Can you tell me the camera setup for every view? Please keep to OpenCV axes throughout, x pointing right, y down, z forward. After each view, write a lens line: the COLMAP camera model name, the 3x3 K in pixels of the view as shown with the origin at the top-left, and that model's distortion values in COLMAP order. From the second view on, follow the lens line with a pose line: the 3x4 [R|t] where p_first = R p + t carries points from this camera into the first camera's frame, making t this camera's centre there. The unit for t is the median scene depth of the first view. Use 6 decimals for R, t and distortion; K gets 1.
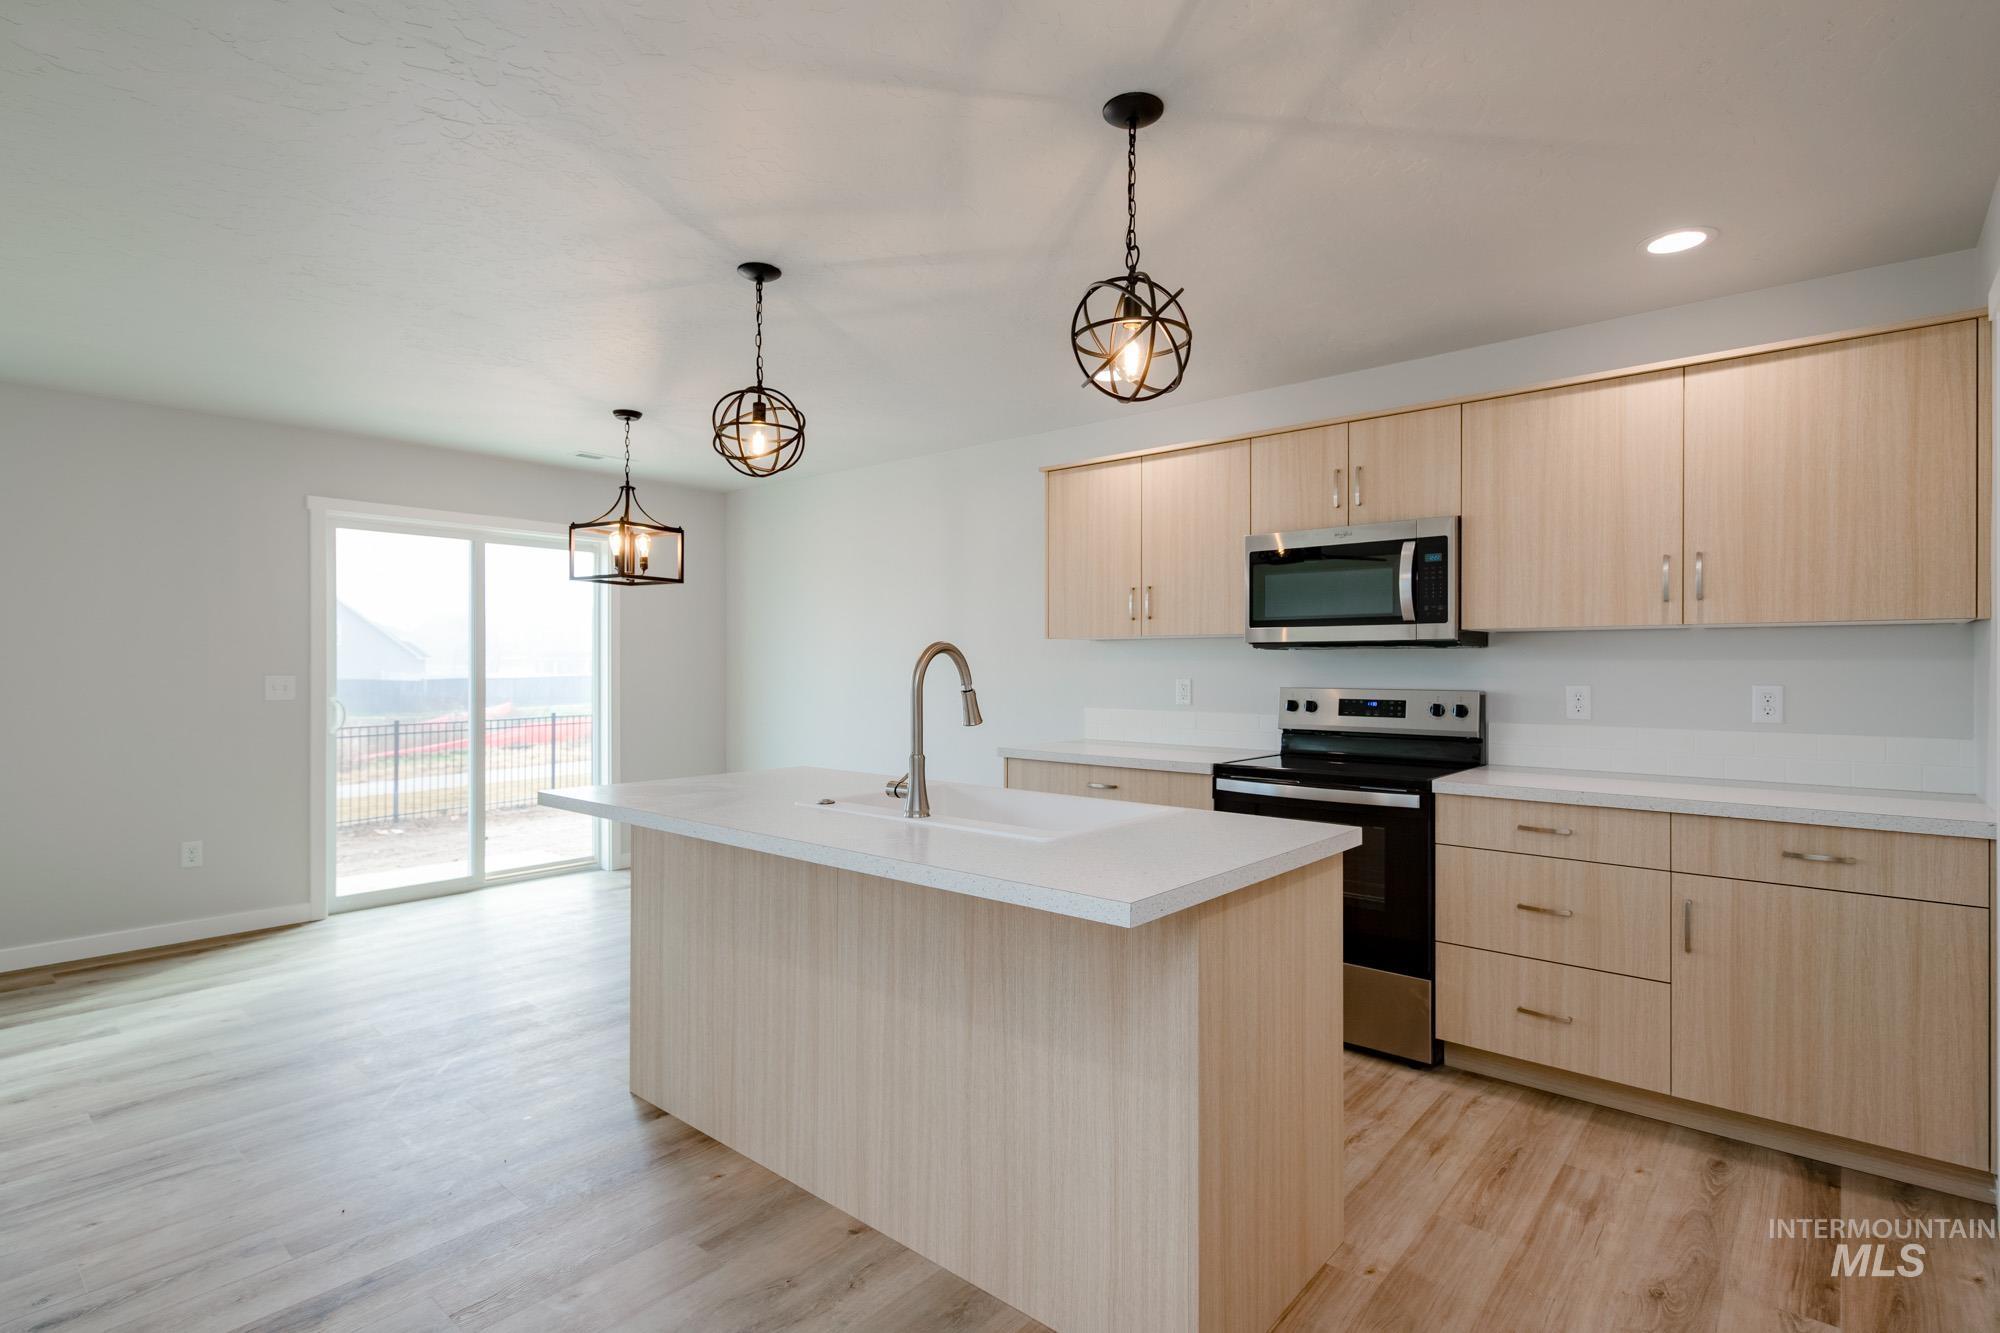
lens RADIAL K [[990.7, 0, 988.3], [0, 990.7, 667.7], [0, 0, 1]] dist [0.002102, -0.001674]
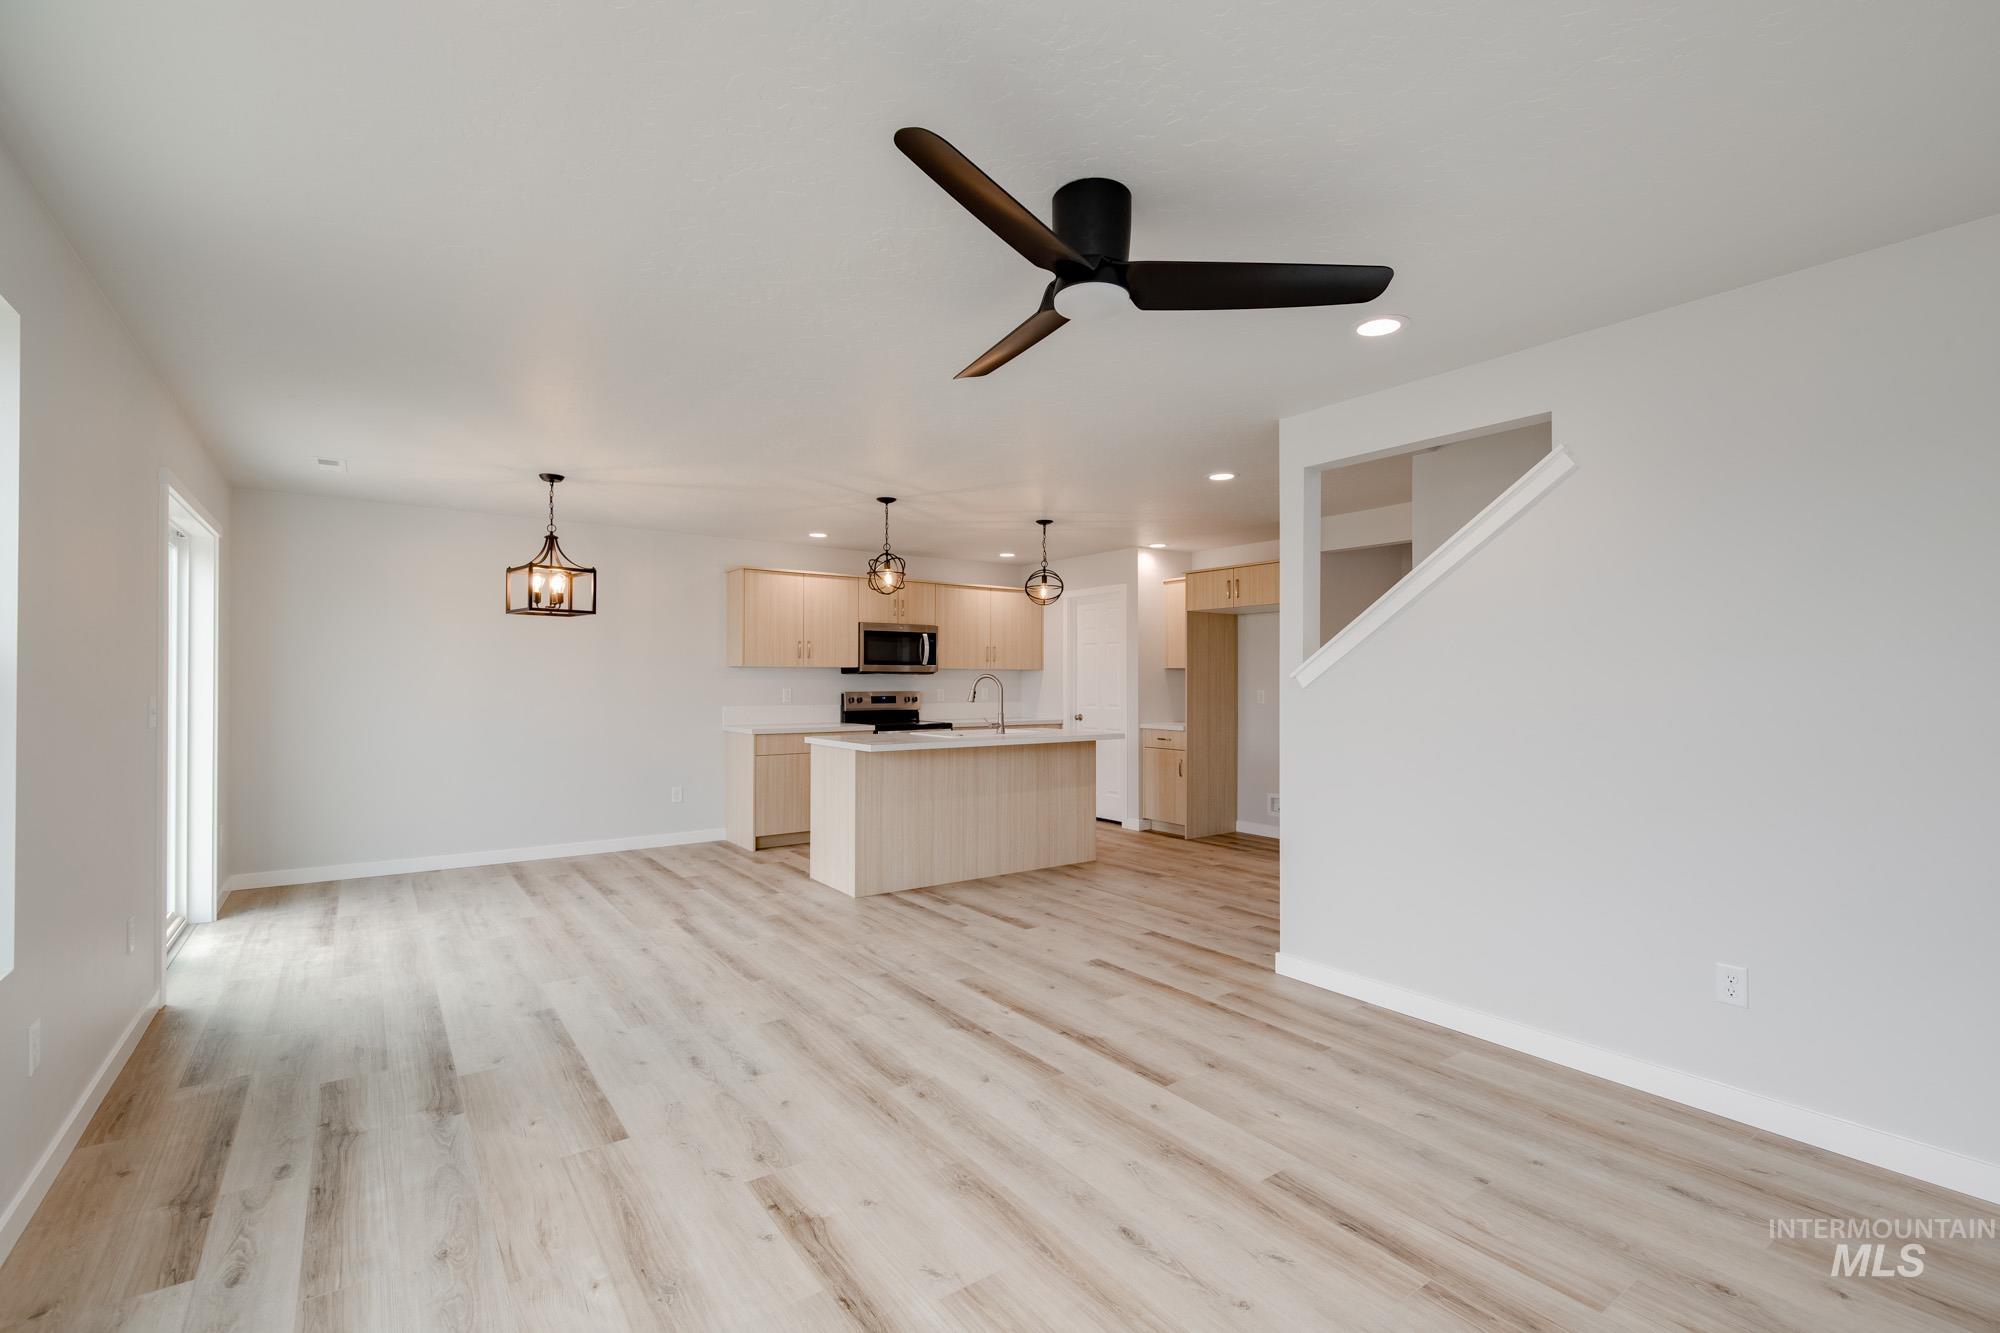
lens RADIAL K [[904.7, 0, 982.6], [0, 904.7, 669.2], [0, 0, 1]] dist [0.001633, -0.002317]
pose [[0.208606, 0.012425, 0.977921, -1.762029], [0.004221, 0.999899, -0.013605, -0.001723], [-0.977991, 0.006966, 0.208533, 0.340480]]
